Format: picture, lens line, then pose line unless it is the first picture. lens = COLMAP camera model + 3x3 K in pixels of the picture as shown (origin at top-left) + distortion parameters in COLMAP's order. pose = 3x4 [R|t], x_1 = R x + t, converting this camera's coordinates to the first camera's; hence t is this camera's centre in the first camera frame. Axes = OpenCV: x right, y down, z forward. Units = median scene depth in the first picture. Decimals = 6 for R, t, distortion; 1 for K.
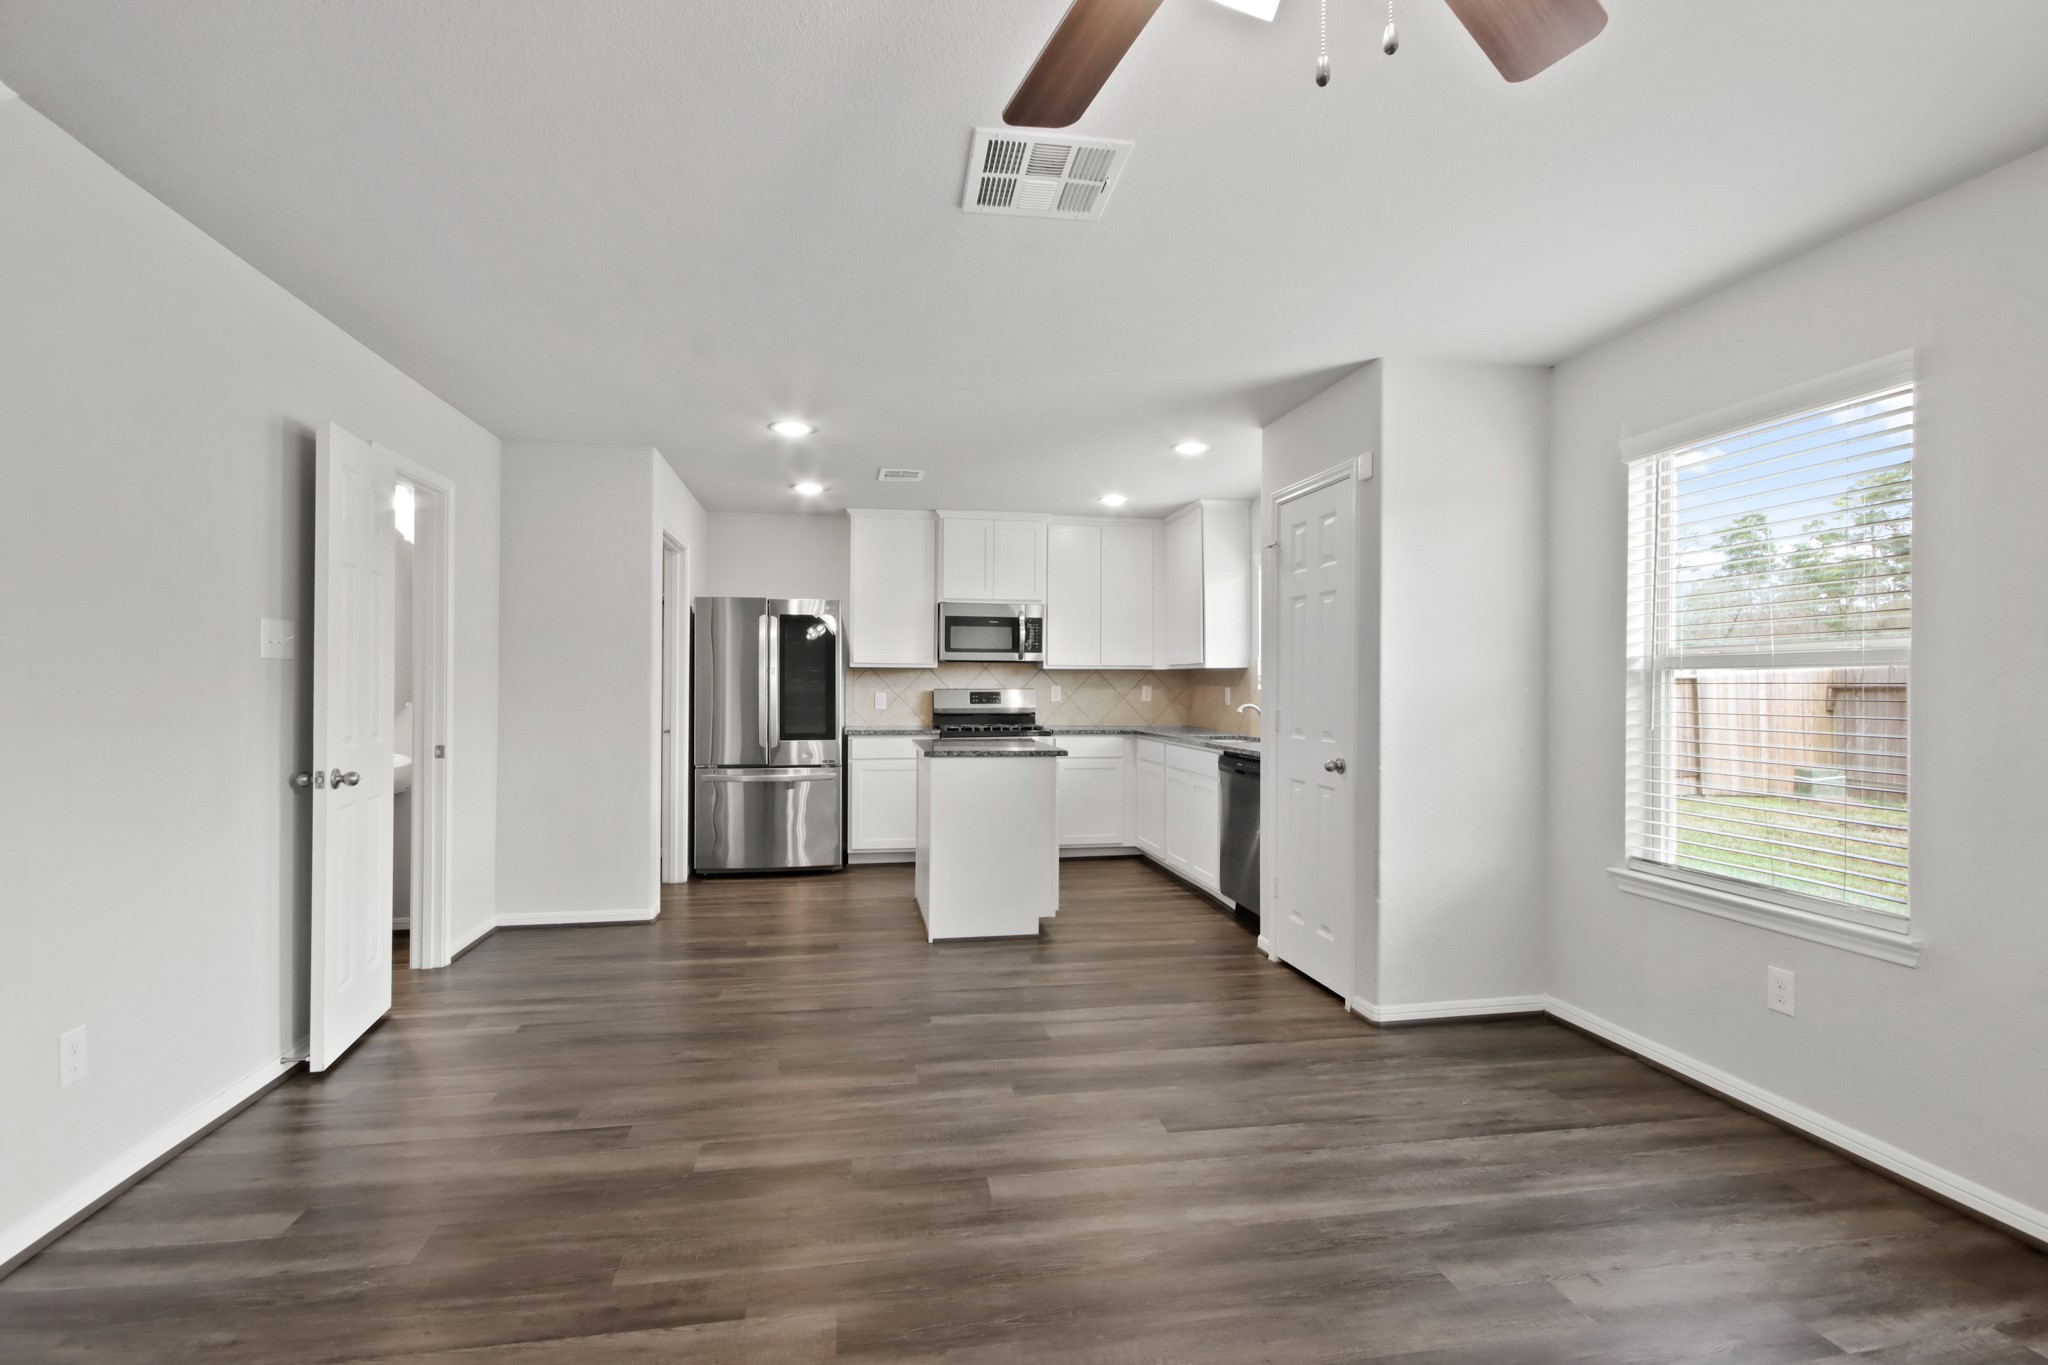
lens RADIAL K [[945.6, 0, 1024.0], [0, 945.6, 682.5], [0, 0, 1]] dist [0.001830, -0.000247]
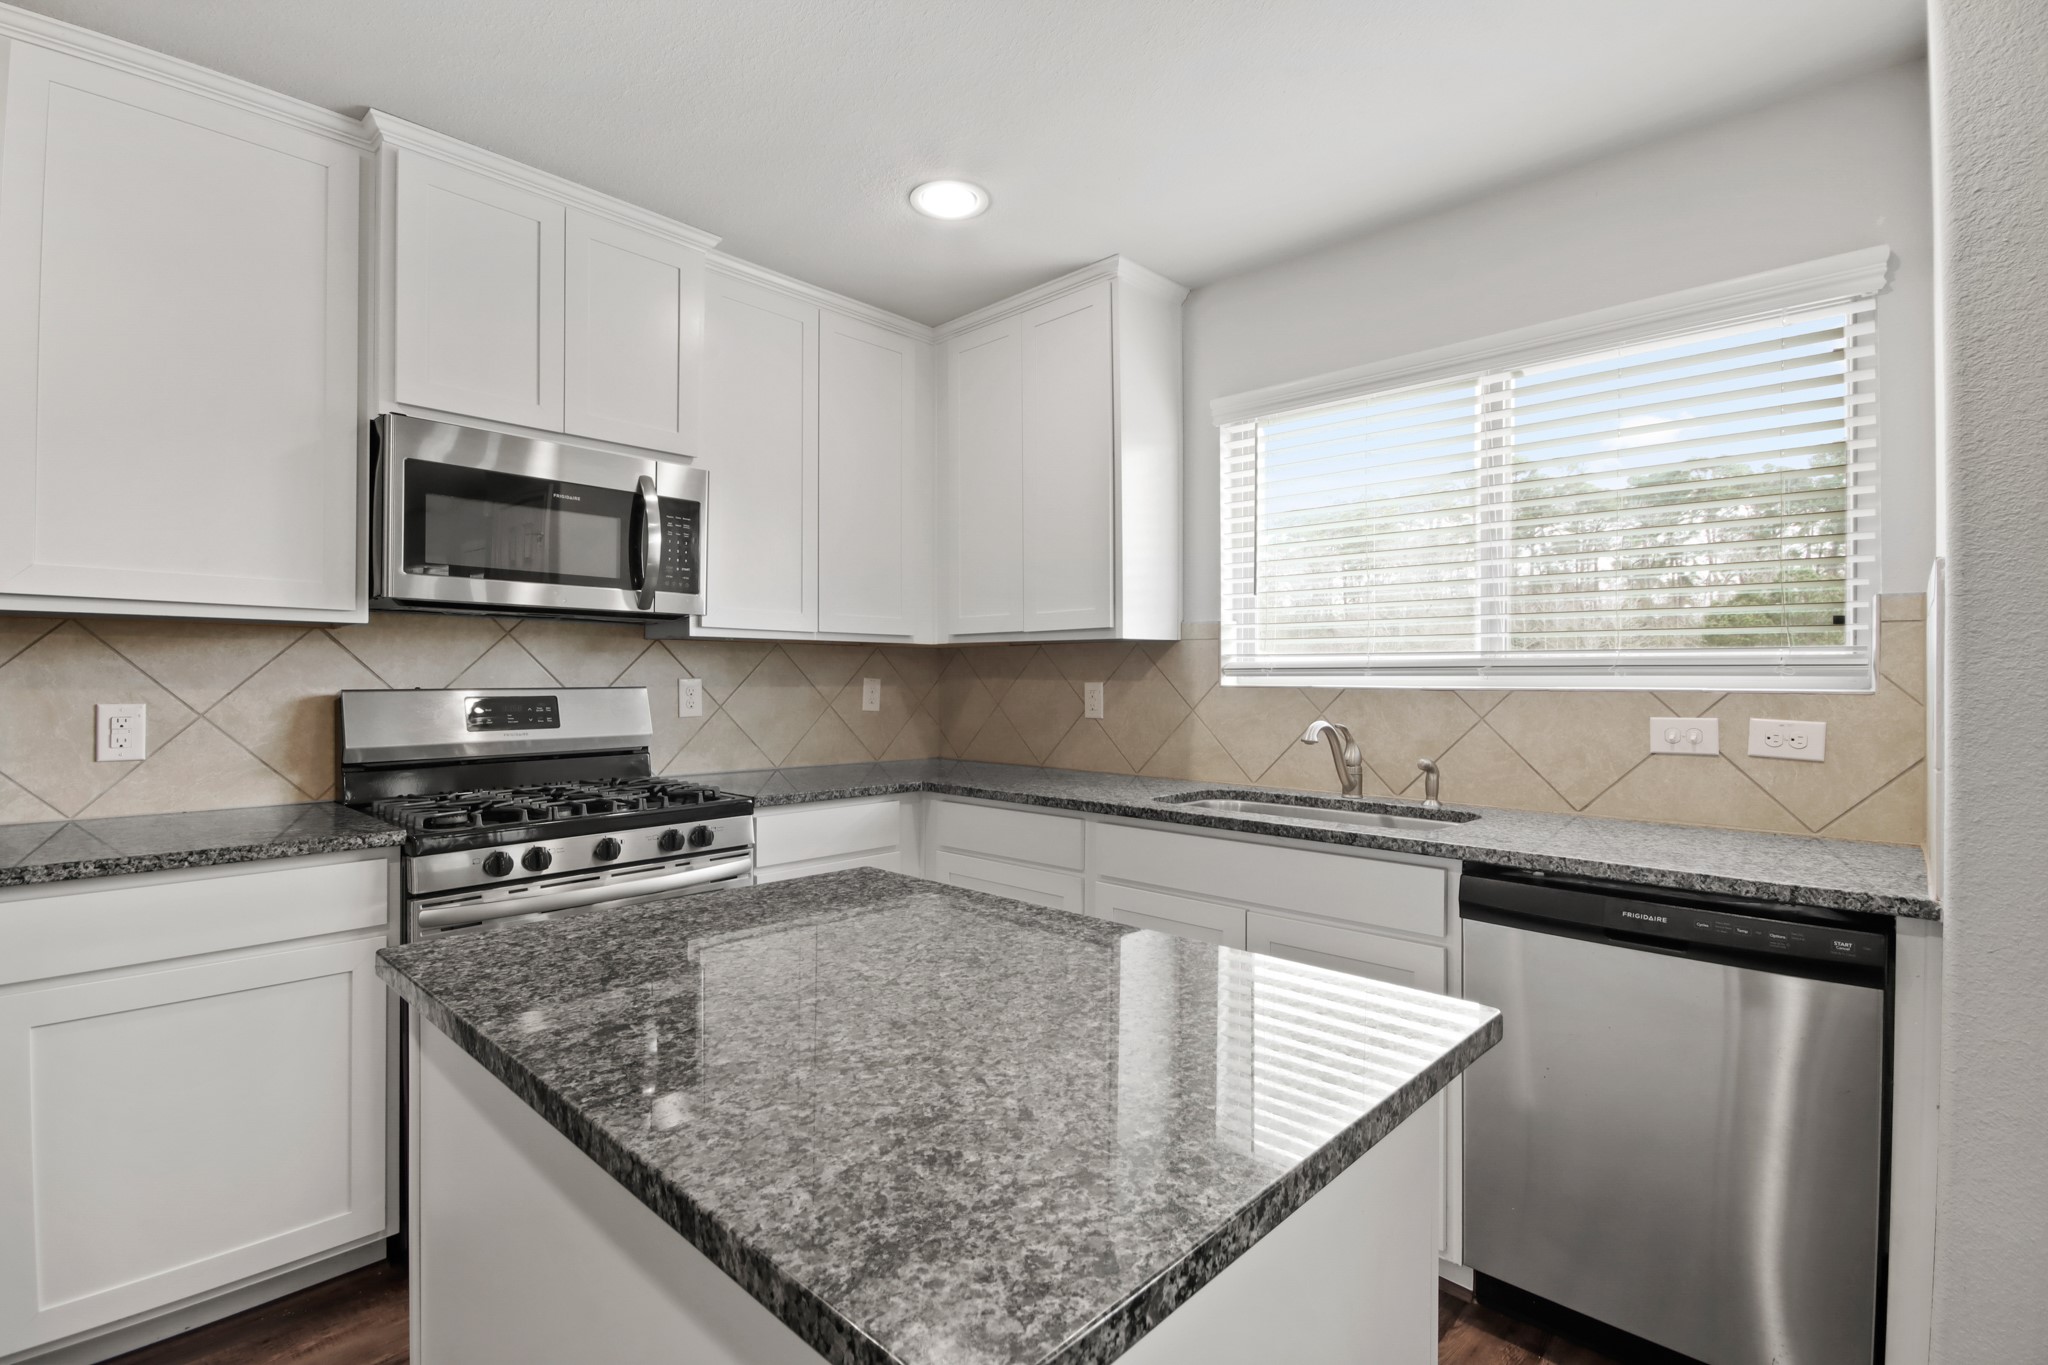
lens RADIAL K [[988.1, 0, 1024.0], [0, 988.1, 682.5], [0, 0, 1]] dist [0.016999, 0.000120]
pose [[0.806976, -0.002203, 0.590580, -0.113854], [-0.006875, 0.999890, 0.013124, -0.001594], [-0.590544, -0.014651, 0.806872, 0.605185]]
